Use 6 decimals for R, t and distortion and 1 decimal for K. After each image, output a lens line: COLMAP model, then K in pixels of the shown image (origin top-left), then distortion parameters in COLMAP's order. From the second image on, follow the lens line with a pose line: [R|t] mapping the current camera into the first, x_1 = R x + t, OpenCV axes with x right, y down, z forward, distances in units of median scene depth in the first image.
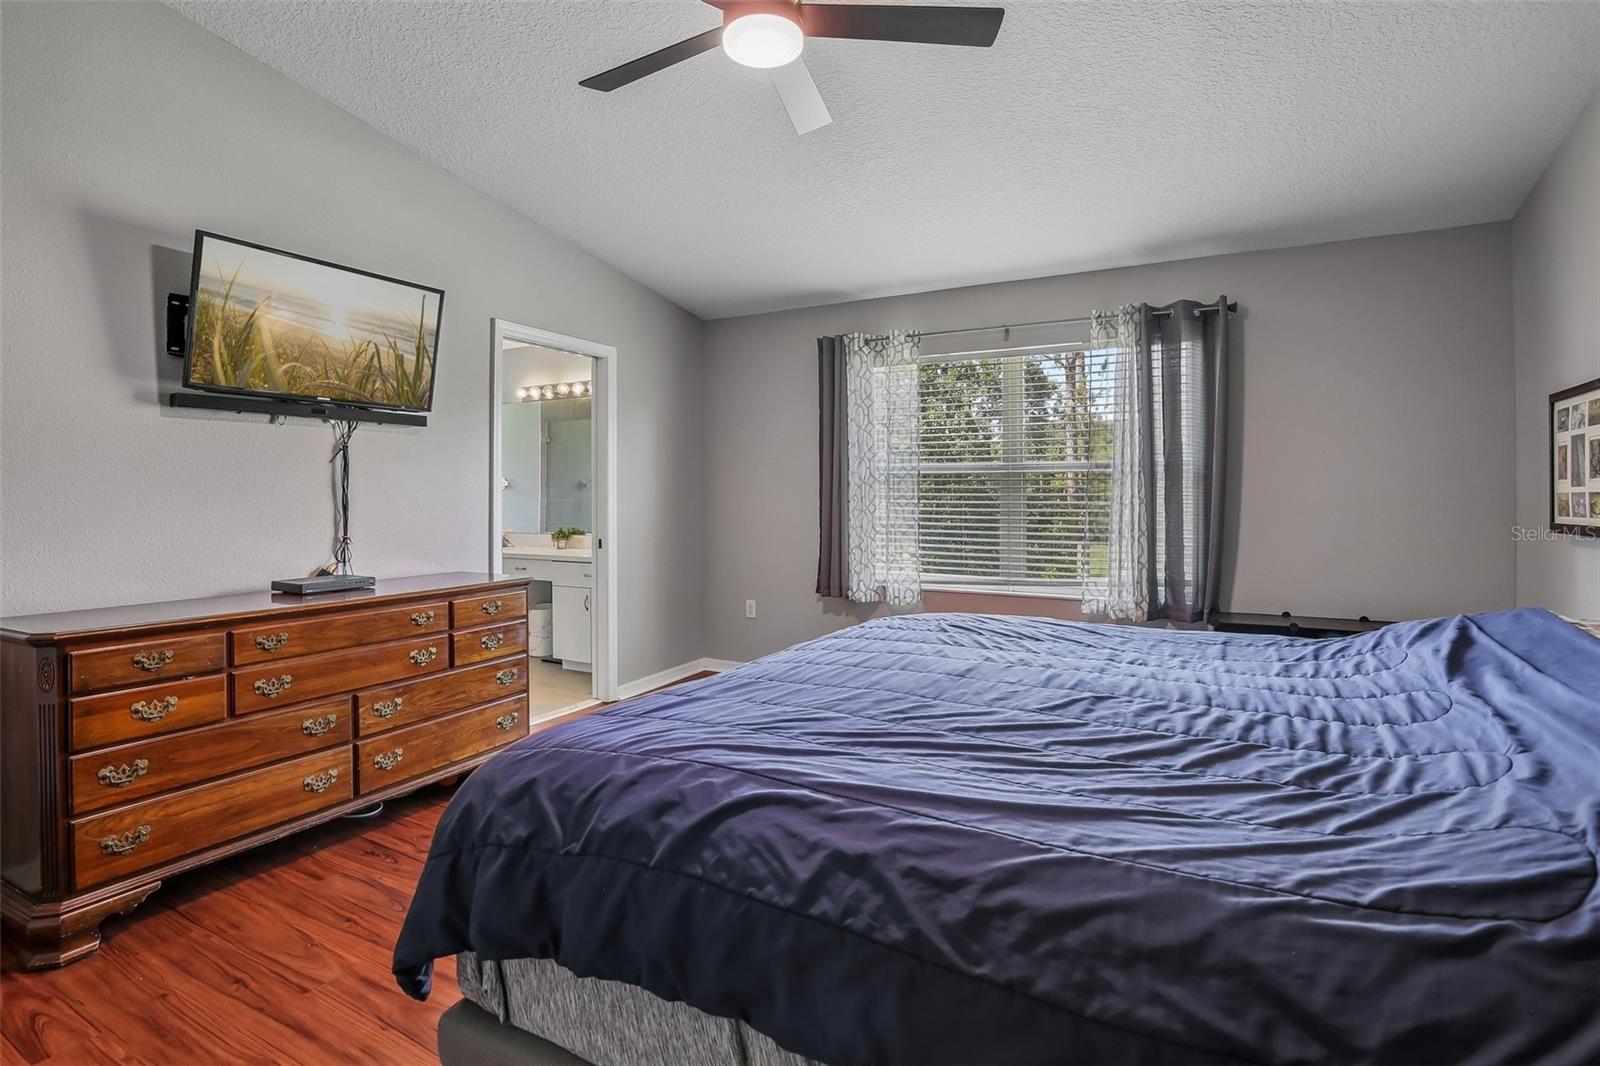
lens RADIAL K [[749.7, 0, 791.8], [0, 749.7, 495.5], [0, 0, 1]] dist [-0.023813, 0.001128]
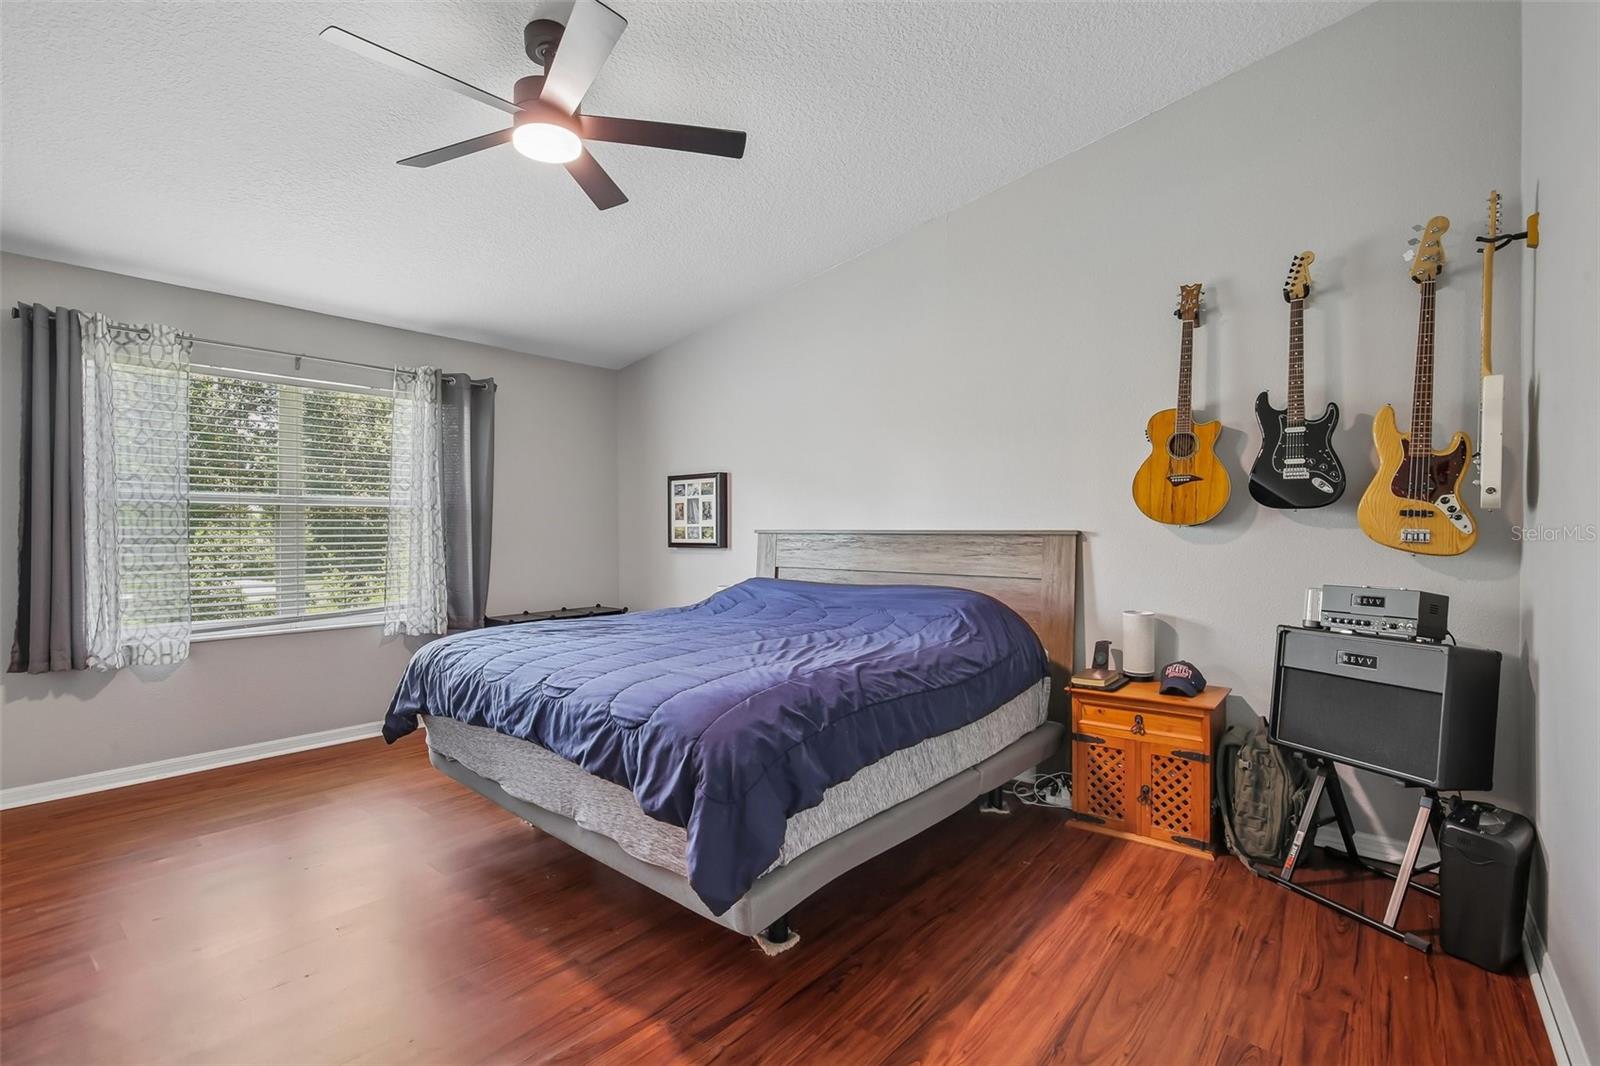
lens RADIAL K [[749.7, 0, 788.1], [0, 749.7, 533.1], [0, 0, 1]] dist [-0.023813, 0.001128]
pose [[0.195785, -0.006470, 0.980625, -0.587196], [0.003097, 0.999977, 0.005980, 0.001172], [-0.980642, 0.001867, 0.195801, 0.208521]]
